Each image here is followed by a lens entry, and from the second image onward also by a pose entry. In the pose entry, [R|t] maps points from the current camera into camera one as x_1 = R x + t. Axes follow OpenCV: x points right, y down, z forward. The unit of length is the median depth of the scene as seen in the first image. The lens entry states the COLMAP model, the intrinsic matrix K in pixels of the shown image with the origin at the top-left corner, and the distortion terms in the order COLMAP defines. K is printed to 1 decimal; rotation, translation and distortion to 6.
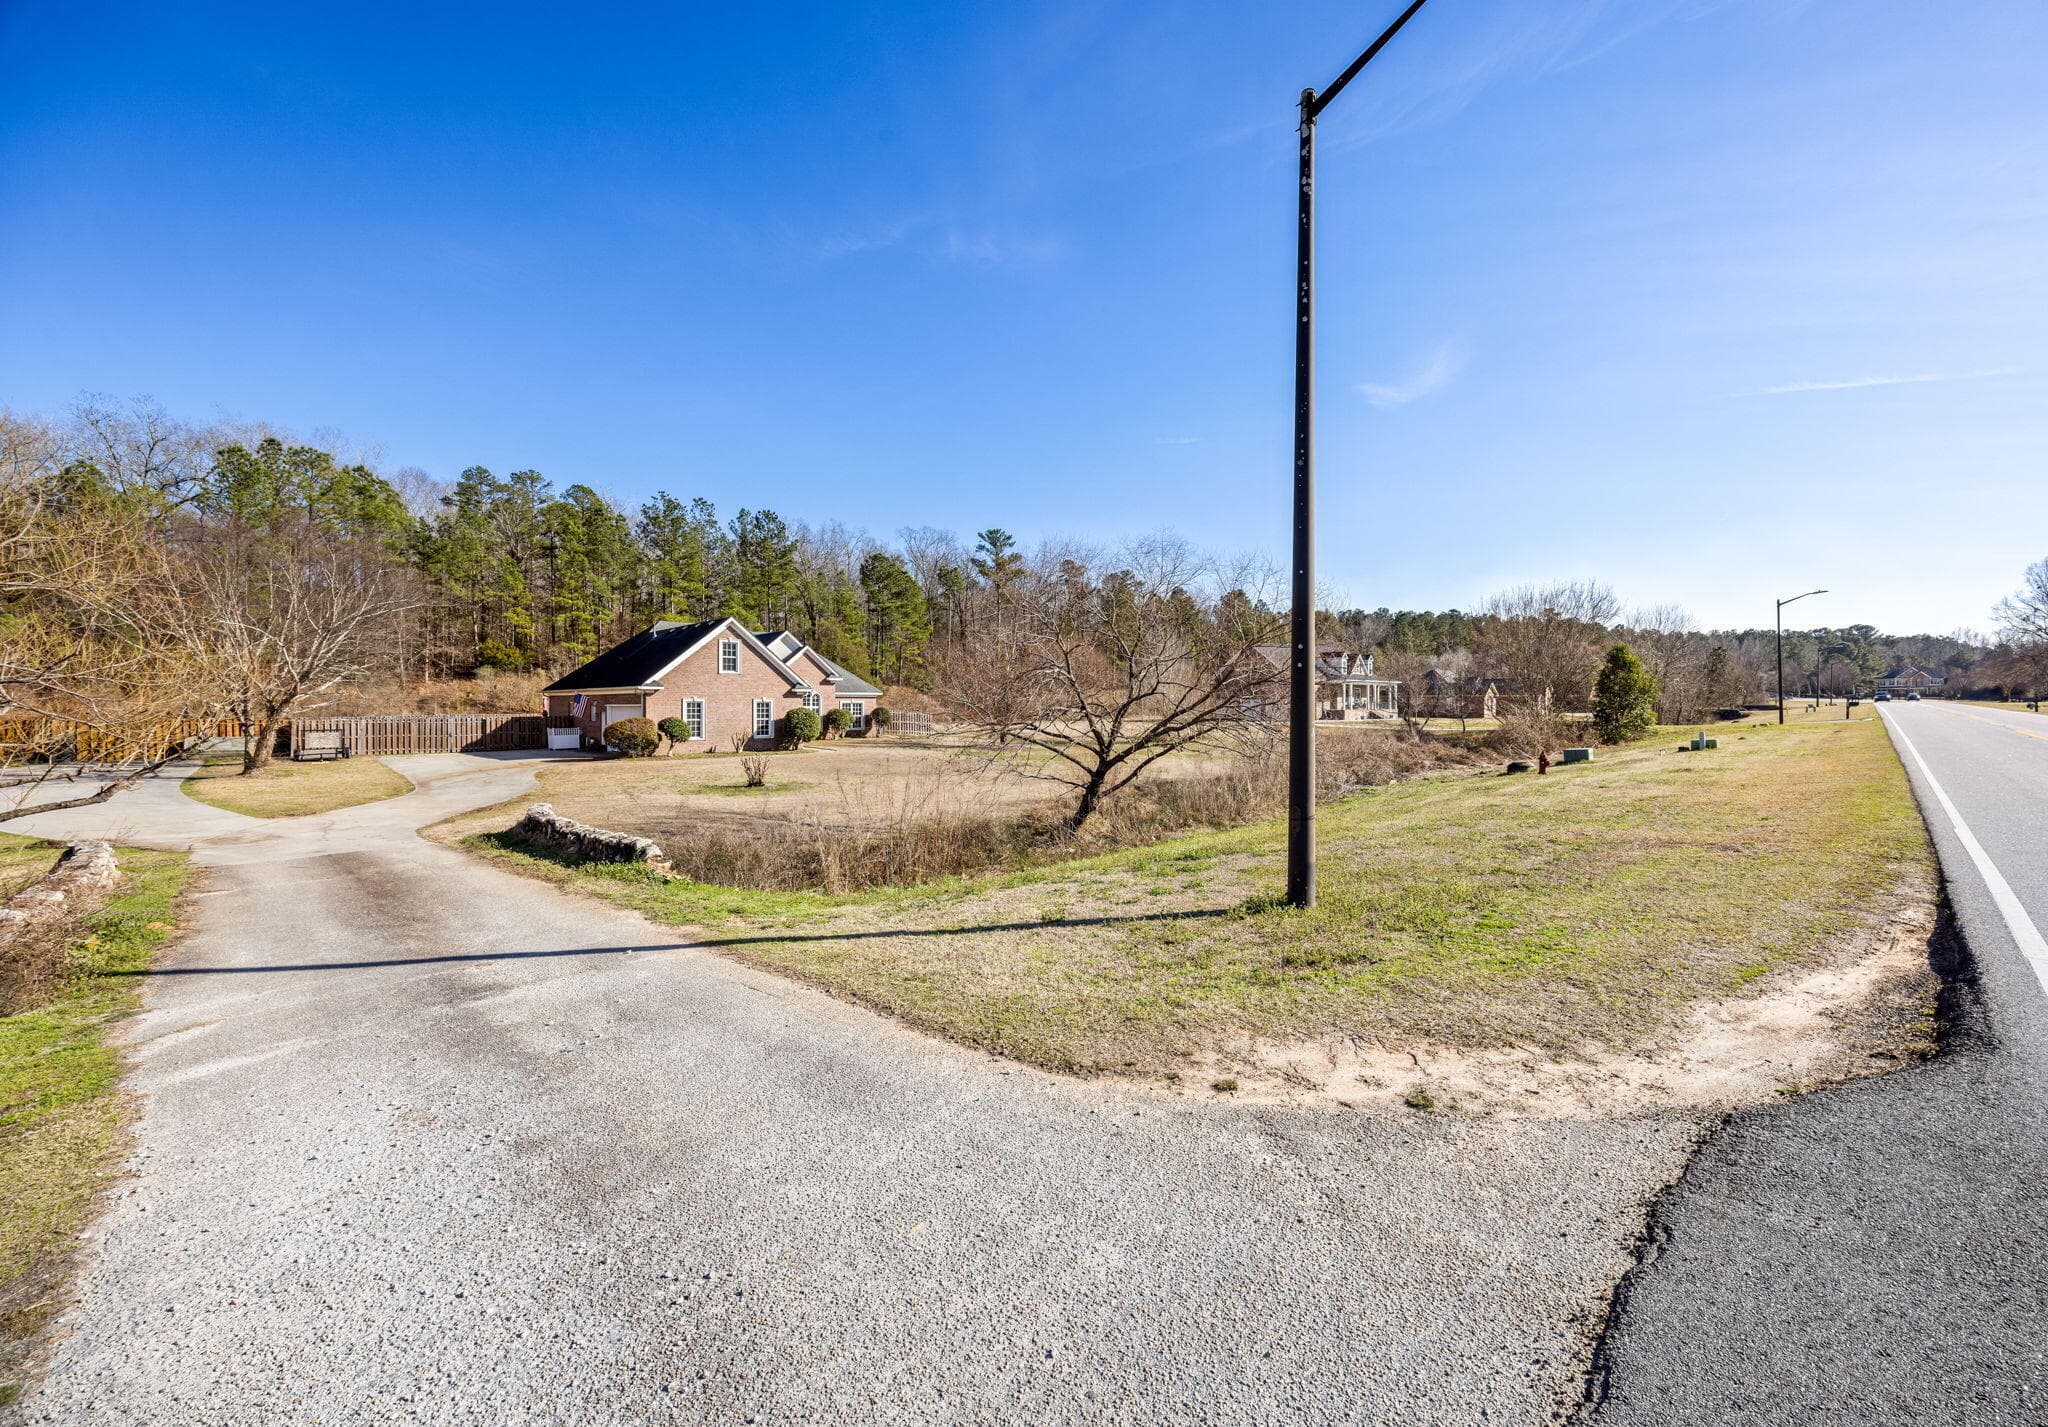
lens RADIAL K [[803.2, 0, 1067.4], [0, 803.2, 700.7], [0, 0, 1]] dist [-0.004234, -0.000016]
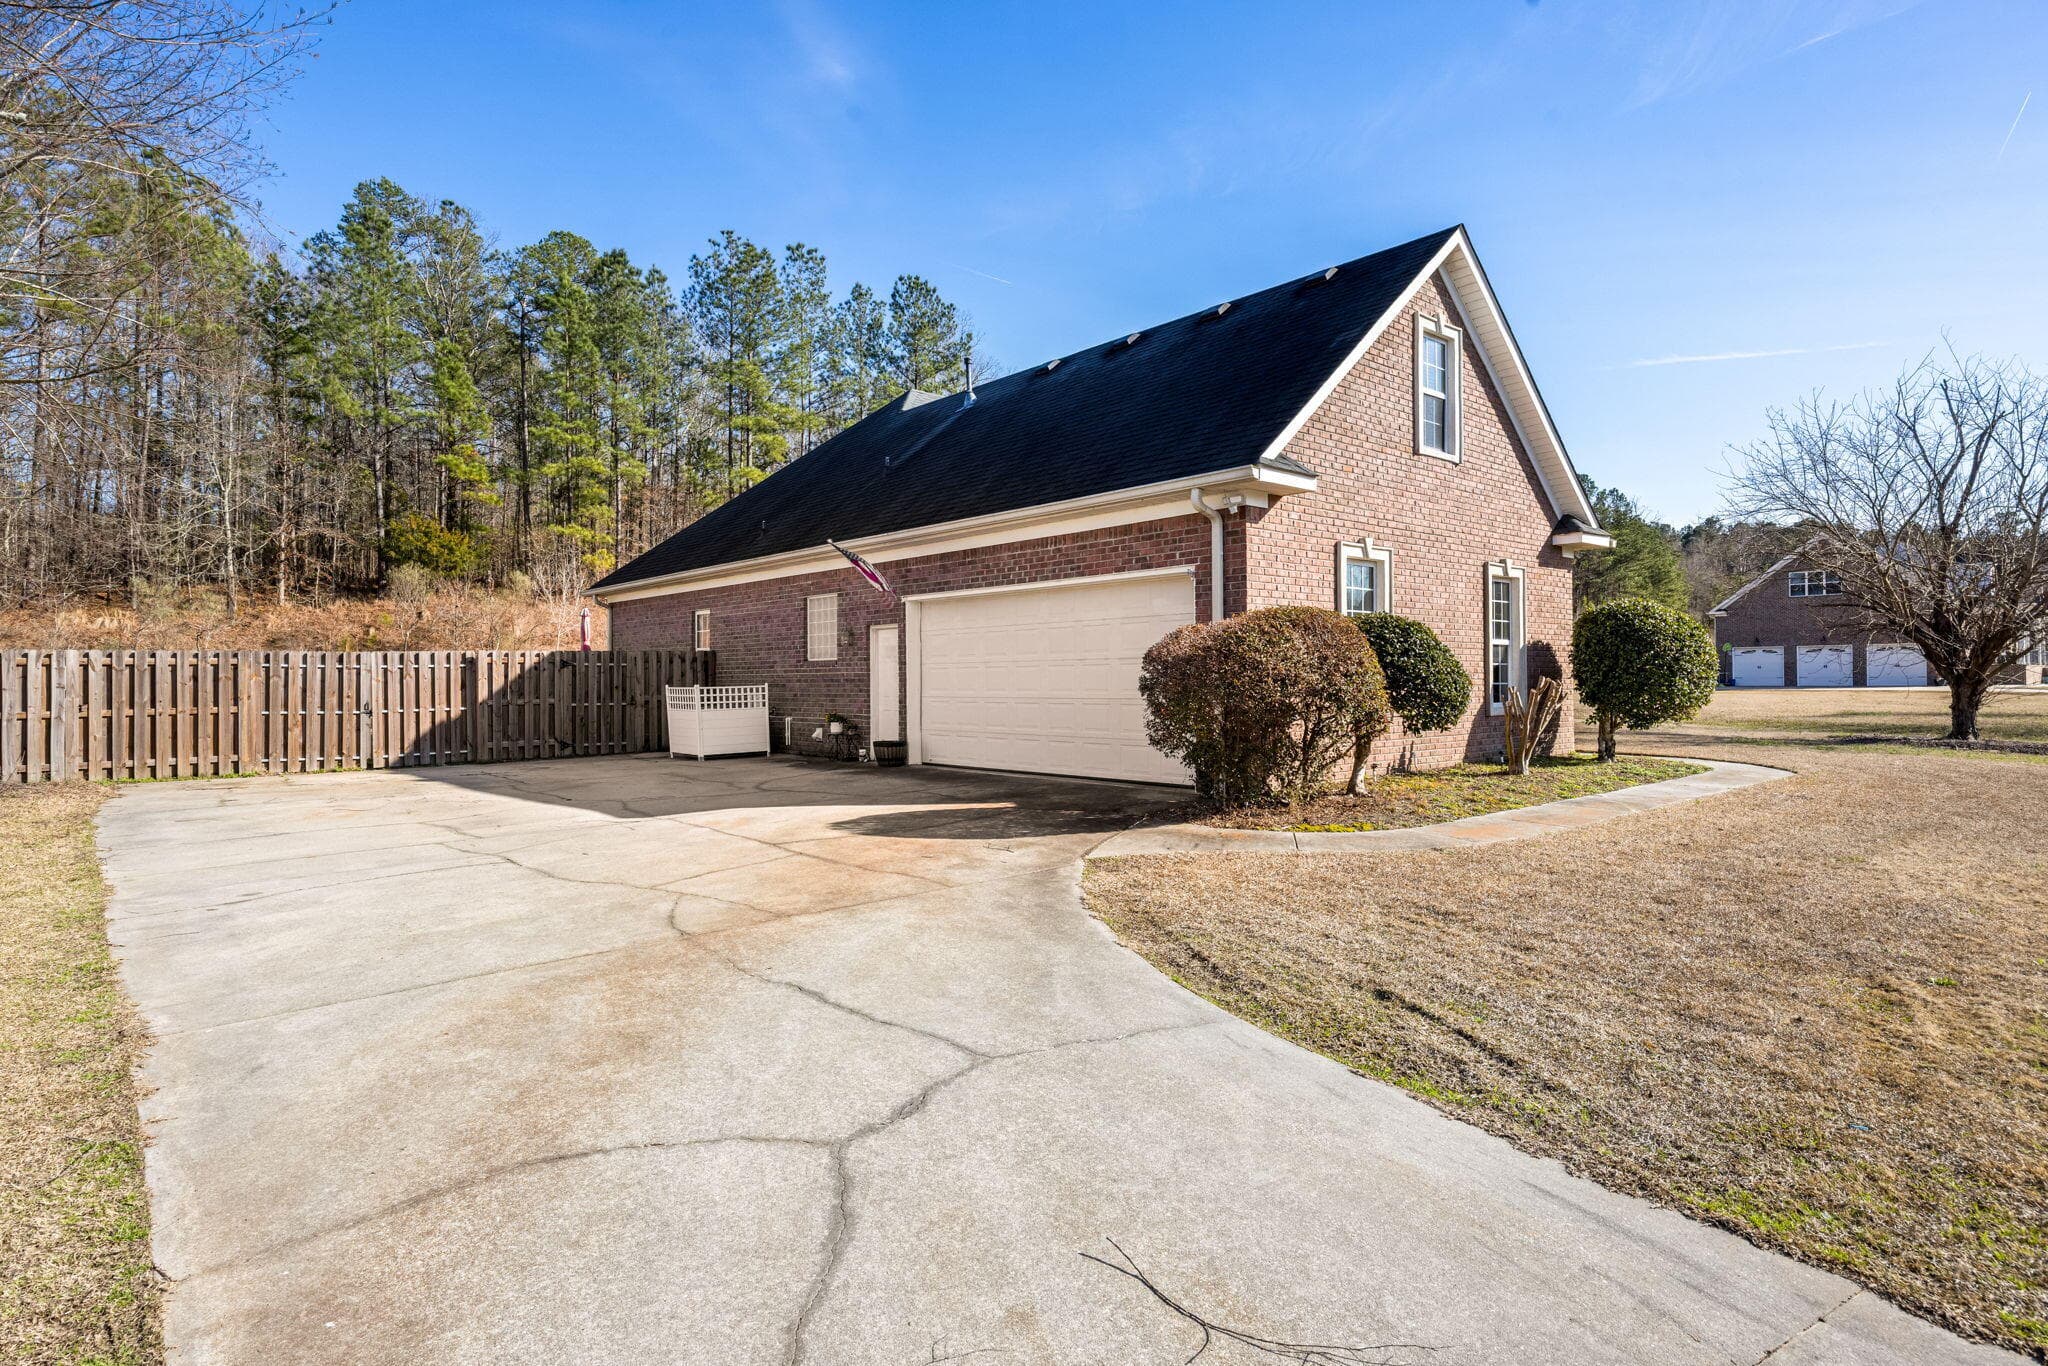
lens RADIAL K [[1101.0, 0, 1030.0], [0, 1101.0, 663.1], [0, 0, 1]] dist [-0.002662, 0.000012]
pose [[0.997326, -0.006312, -0.072809, -0.518124], [0.005531, 0.999925, -0.010914, 0.033280], [0.072873, 0.010482, 0.997286, 0.639121]]
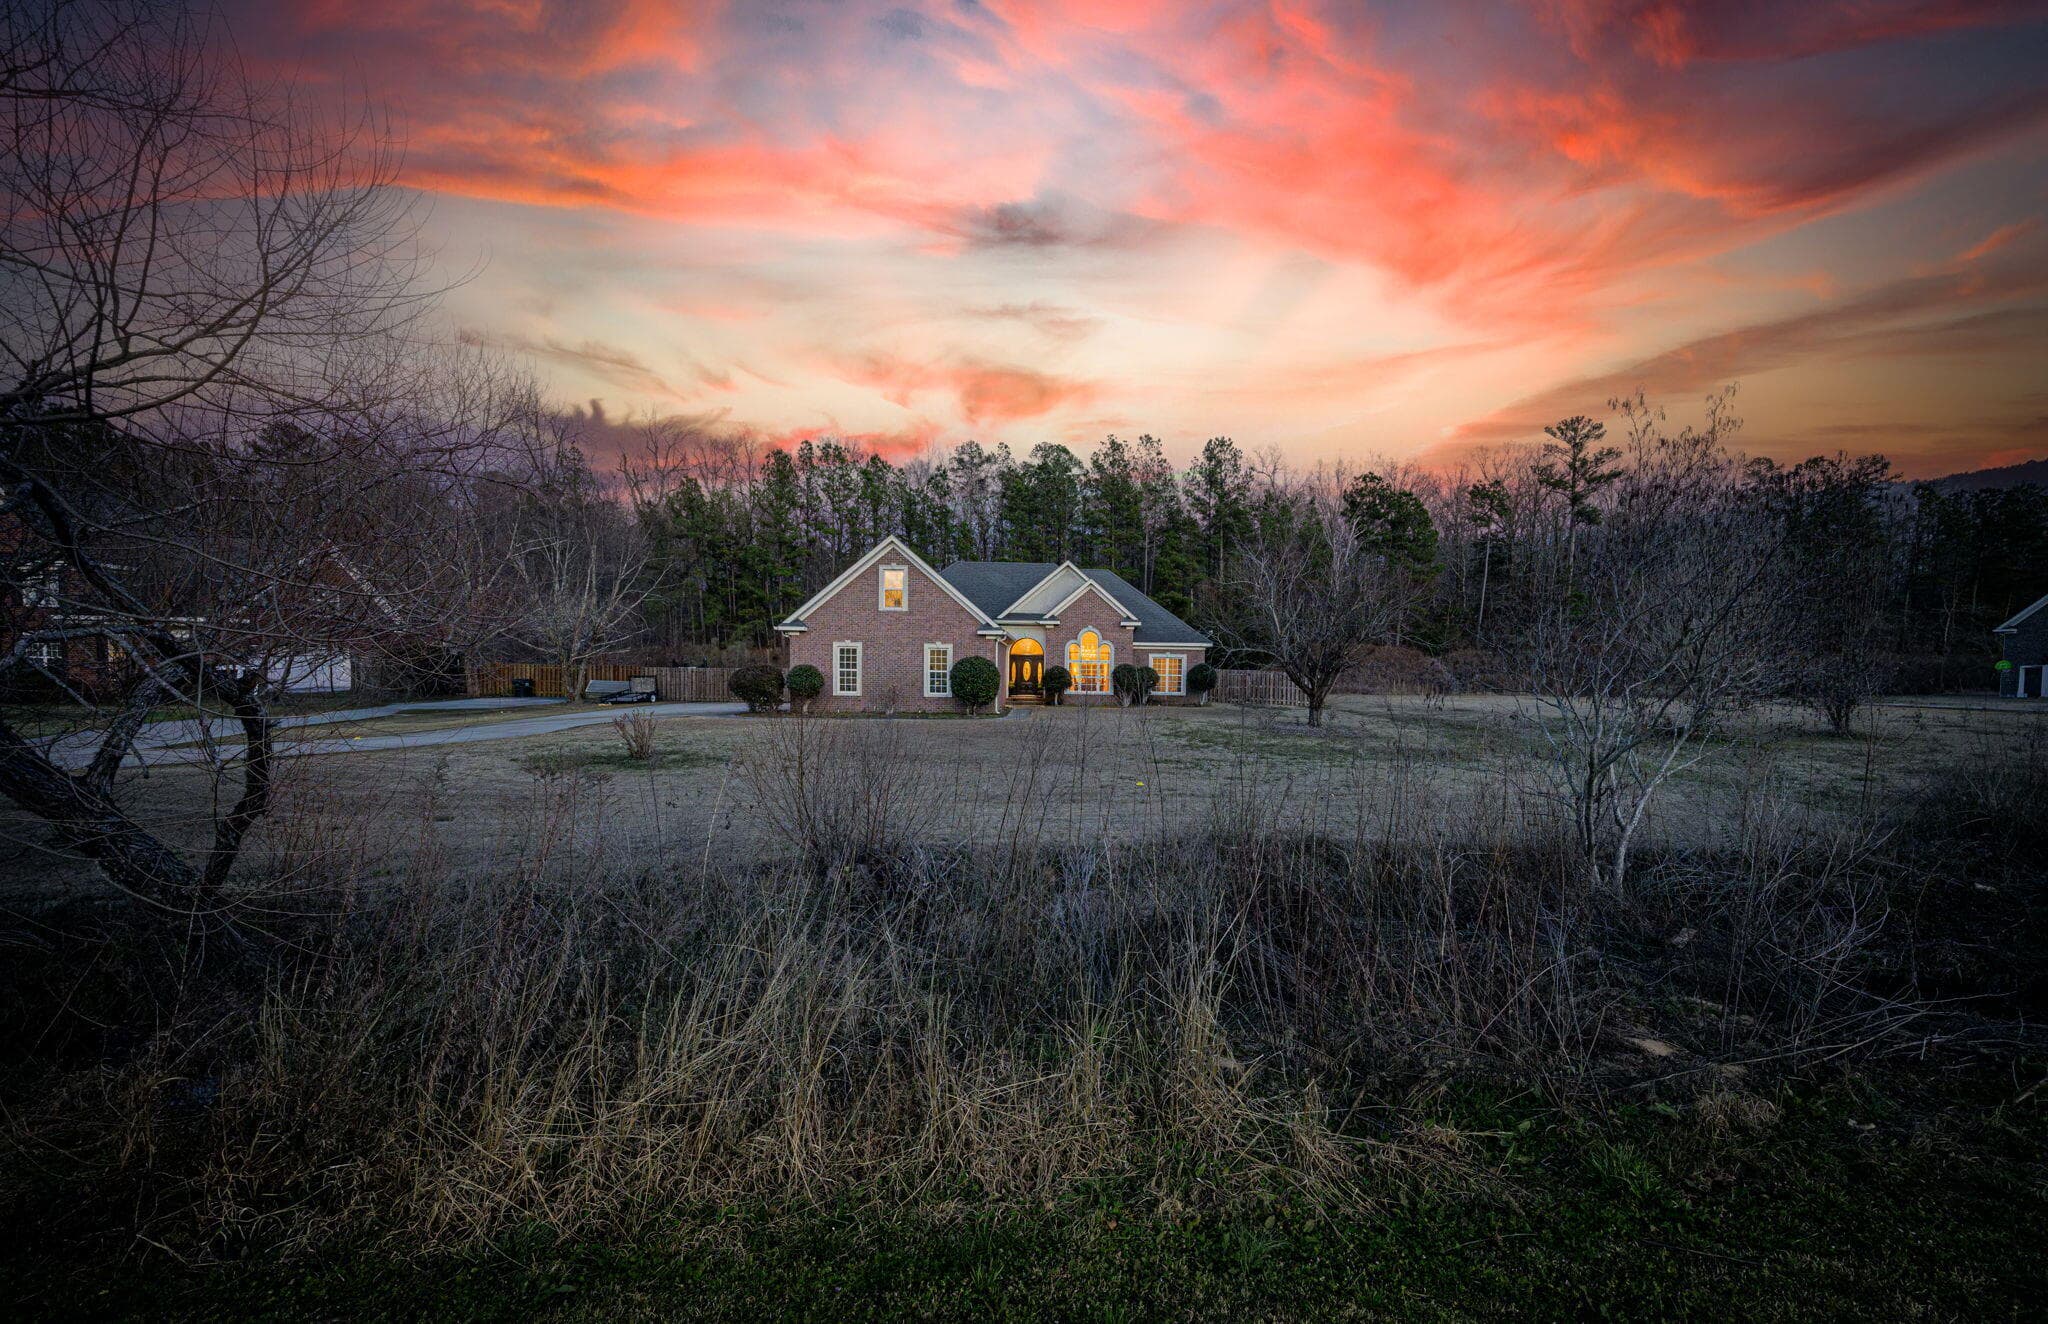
lens RADIAL K [[830.1, 0, 1081.4], [0, 830.1, 695.4], [0, 0, 1]] dist [-0.010653, -0.000067]
pose [[0.731560, 0.029539, -0.681137, 0.248913], [-0.012217, 0.999469, 0.030223, 0.020985], [0.681667, -0.013788, 0.731532, 0.535513]]
